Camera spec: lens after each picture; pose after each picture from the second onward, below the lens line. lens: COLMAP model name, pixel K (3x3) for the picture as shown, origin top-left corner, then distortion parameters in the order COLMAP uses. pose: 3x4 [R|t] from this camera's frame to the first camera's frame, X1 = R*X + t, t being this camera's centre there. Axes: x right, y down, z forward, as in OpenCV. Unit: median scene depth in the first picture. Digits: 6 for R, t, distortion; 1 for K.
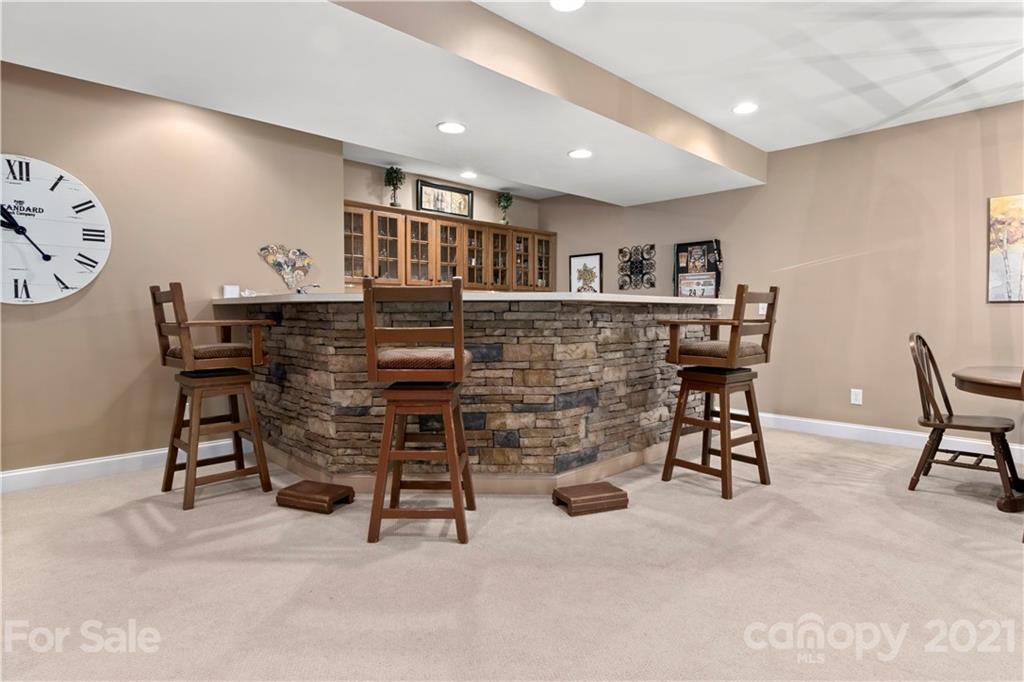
lens RADIAL K [[550.7, 0, 516.0], [0, 550.7, 337.9], [0, 0, 1]] dist [0.003074, -0.002430]
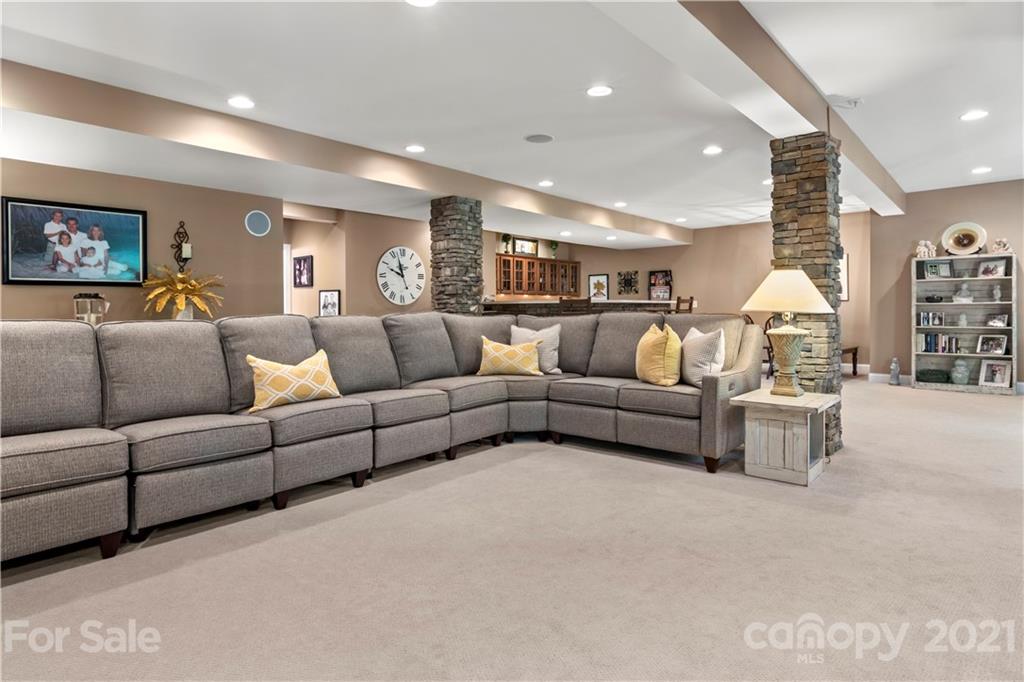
lens RADIAL K [[550.7, 0, 509.4], [0, 550.7, 318.2], [0, 0, 1]] dist [0.003074, -0.002430]
pose [[0.997947, -0.006344, 0.063735, -0.373568], [0.008021, 0.999628, -0.026081, 0.046630], [-0.063546, 0.026539, 0.997626, -1.033161]]
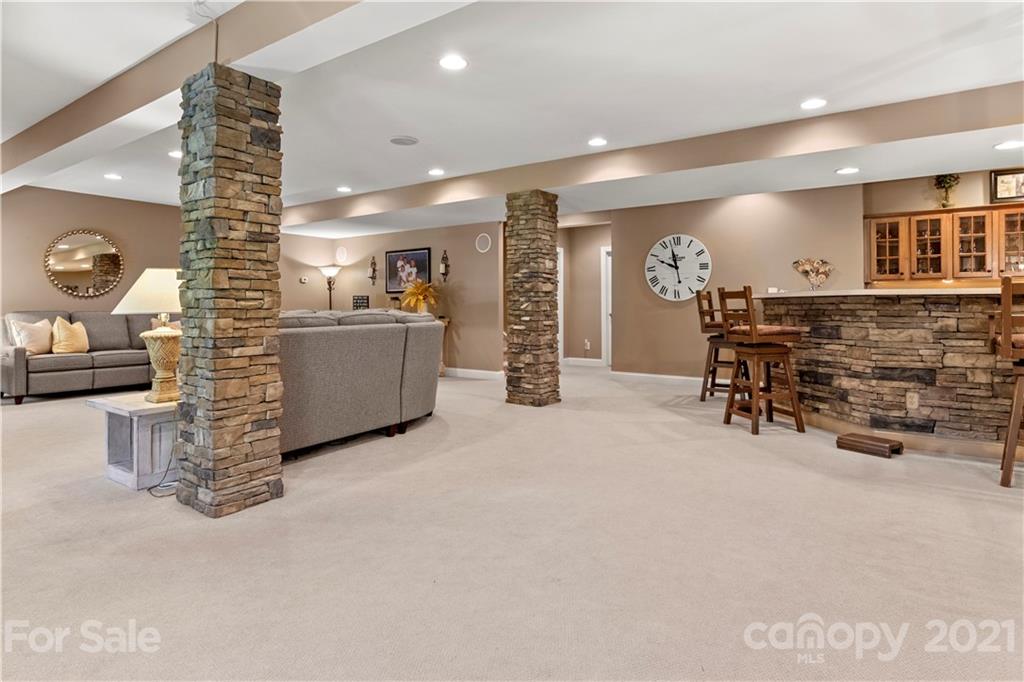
lens RADIAL K [[550.7, 0, 503.5], [0, 550.7, 298.2], [0, 0, 1]] dist [0.003074, -0.002430]
pose [[0.193806, -0.012403, -0.980961, 0.756518], [-0.040357, 0.998973, -0.020604, 0.001606], [0.980209, 0.043582, 0.193107, -0.074705]]
